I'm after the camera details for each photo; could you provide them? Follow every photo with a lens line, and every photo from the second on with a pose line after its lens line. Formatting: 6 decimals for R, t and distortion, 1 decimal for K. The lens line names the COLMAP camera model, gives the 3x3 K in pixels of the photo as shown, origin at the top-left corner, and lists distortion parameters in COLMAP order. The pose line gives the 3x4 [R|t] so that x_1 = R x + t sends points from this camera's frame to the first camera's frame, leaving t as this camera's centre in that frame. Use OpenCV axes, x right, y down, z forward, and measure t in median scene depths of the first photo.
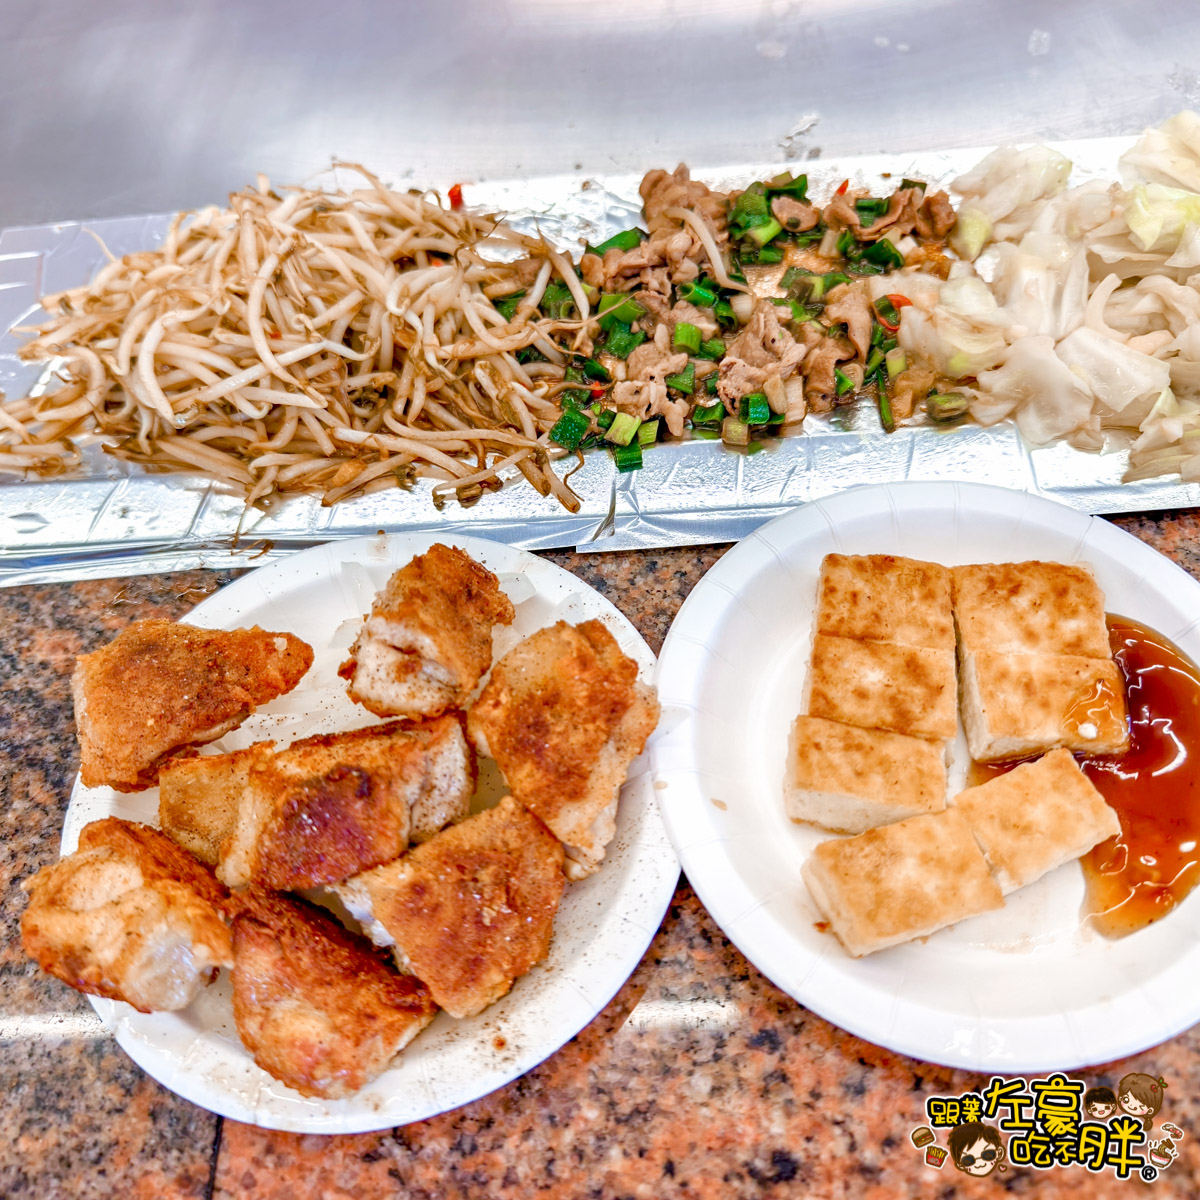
lens RADIAL K [[1139.4, 0, 600.0], [0, 1139.4, 600.0], [0, 0, 1]] dist [-0.011078, -0.072961]
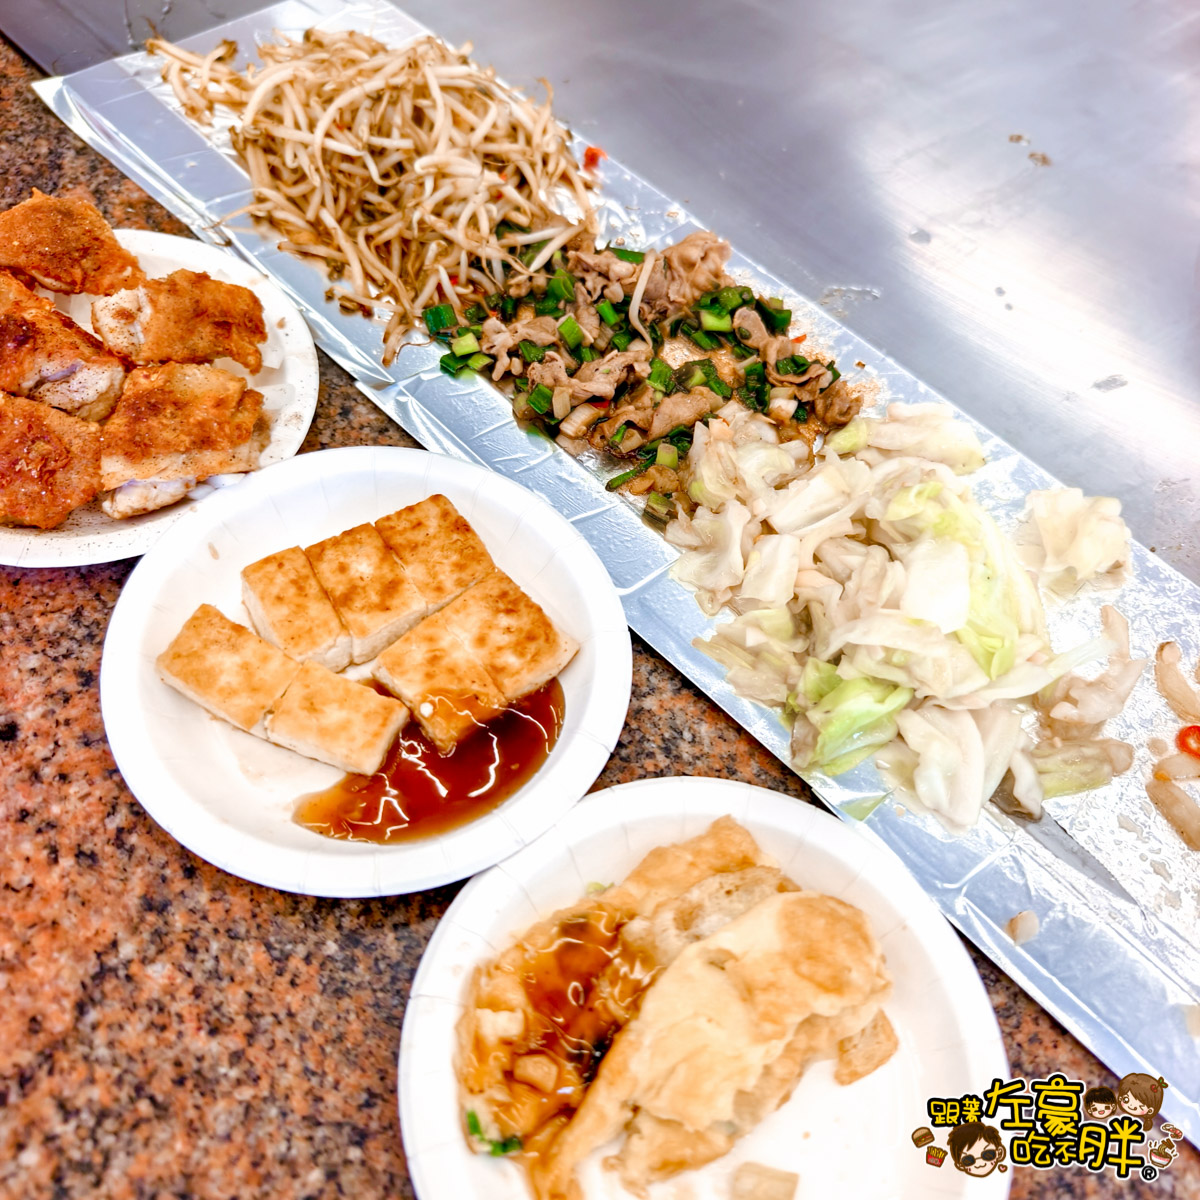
lens RADIAL K [[1139.4, 0, 600.0], [0, 1139.4, 600.0], [0, 0, 1]] dist [-0.011078, -0.072961]
pose [[0.680055, 0.684417, -0.262868, 0.738974], [-0.688795, 0.719255, 0.090736, -0.192504], [0.251171, 0.119357, 0.960556, -0.131459]]
